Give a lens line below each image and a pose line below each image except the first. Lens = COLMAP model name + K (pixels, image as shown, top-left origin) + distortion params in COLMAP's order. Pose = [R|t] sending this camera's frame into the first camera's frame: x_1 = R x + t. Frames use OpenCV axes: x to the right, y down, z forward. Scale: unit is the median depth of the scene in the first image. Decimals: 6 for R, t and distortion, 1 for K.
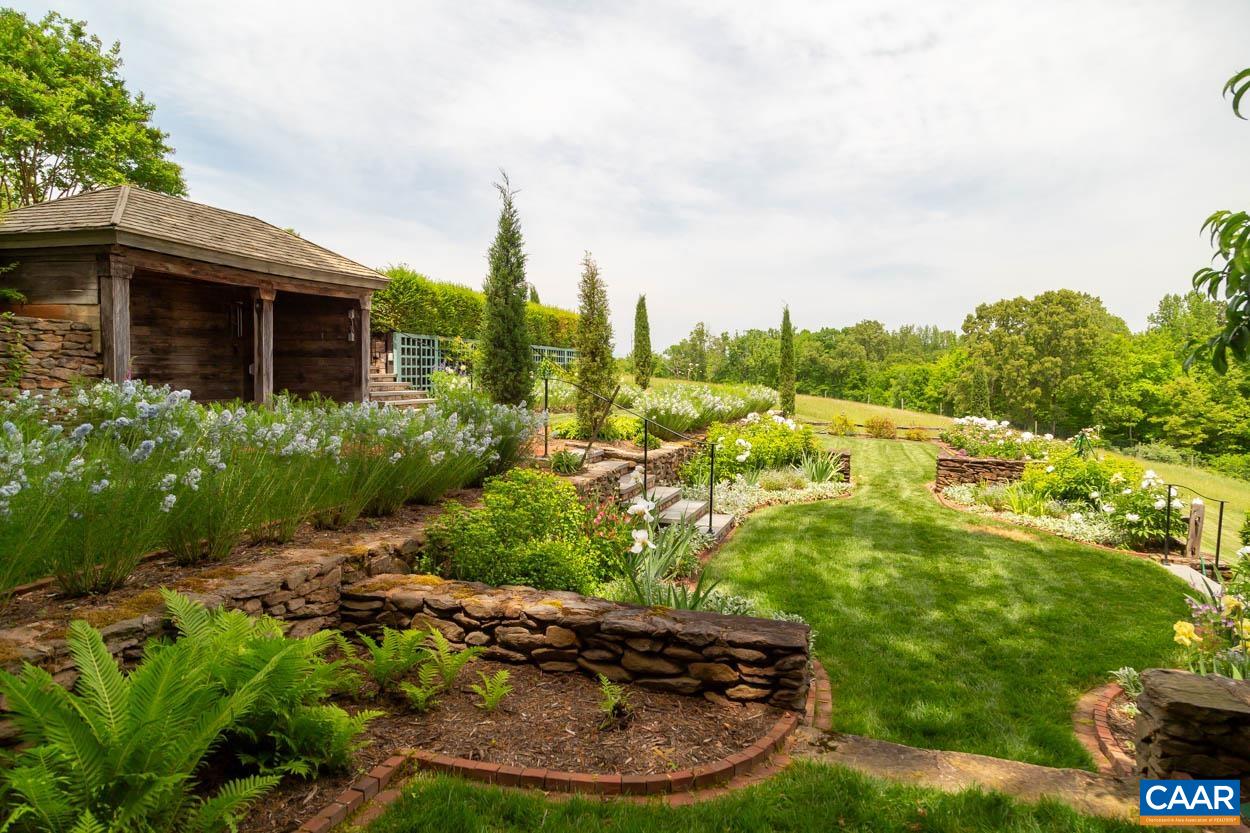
lens RADIAL K [[829.2, 0, 625.0], [0, 829.2, 416.5], [0, 0, 1]] dist [0.006443, 0.003200]
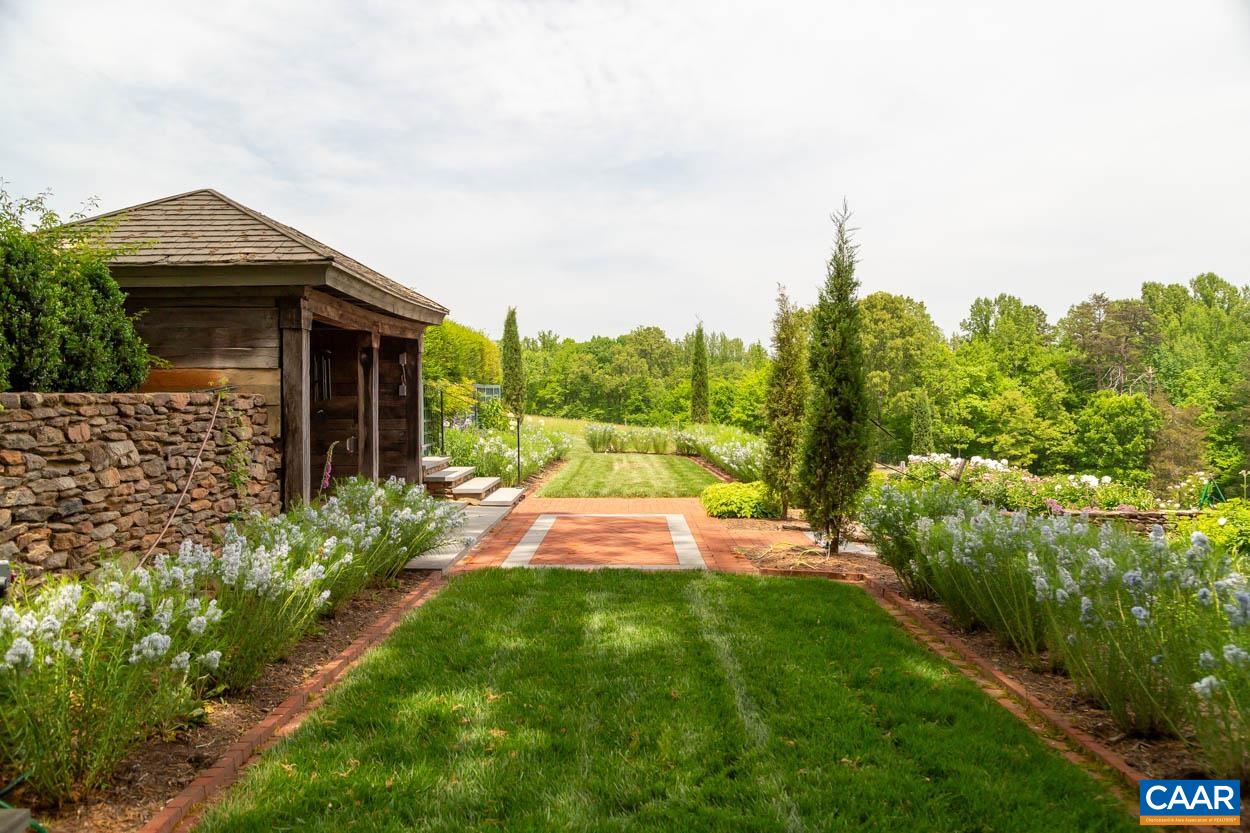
lens RADIAL K [[1079.9, 0, 625.0], [0, 1079.9, 416.5], [0, 0, 1]] dist [-0.006443, 0.000740]
pose [[0.958114, -0.027811, 0.285032, -0.058429], [0.036529, 0.999012, -0.025314, -0.005912], [-0.284047, 0.034665, 0.958184, 0.005519]]
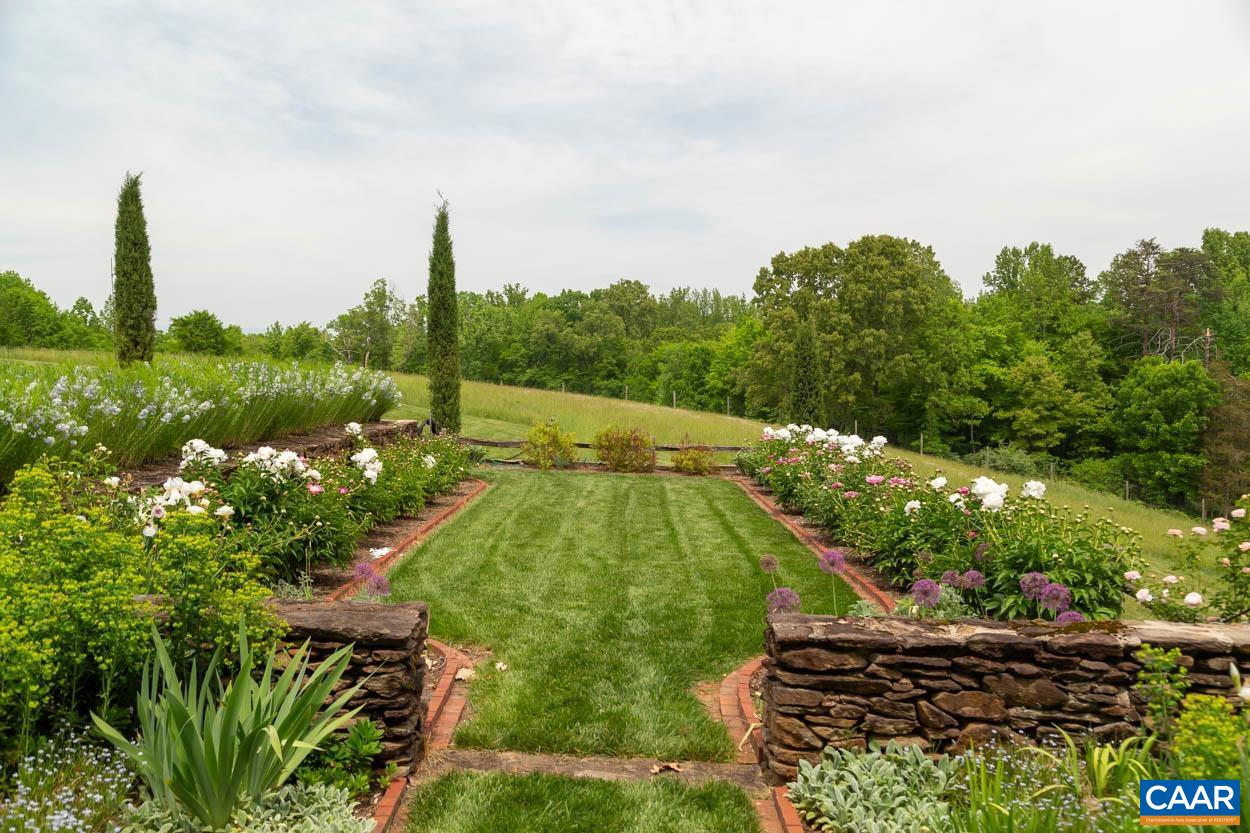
lens RADIAL K [[1168.5, 0, 625.0], [0, 1168.5, 416.5], [0, 0, 1]] dist [0.013623, 0.008702]
pose [[0.961451, -0.020752, 0.274191, 0.036776], [0.021544, 0.999768, 0.000124, -0.001910], [-0.274130, 0.005788, 0.961675, 0.102957]]
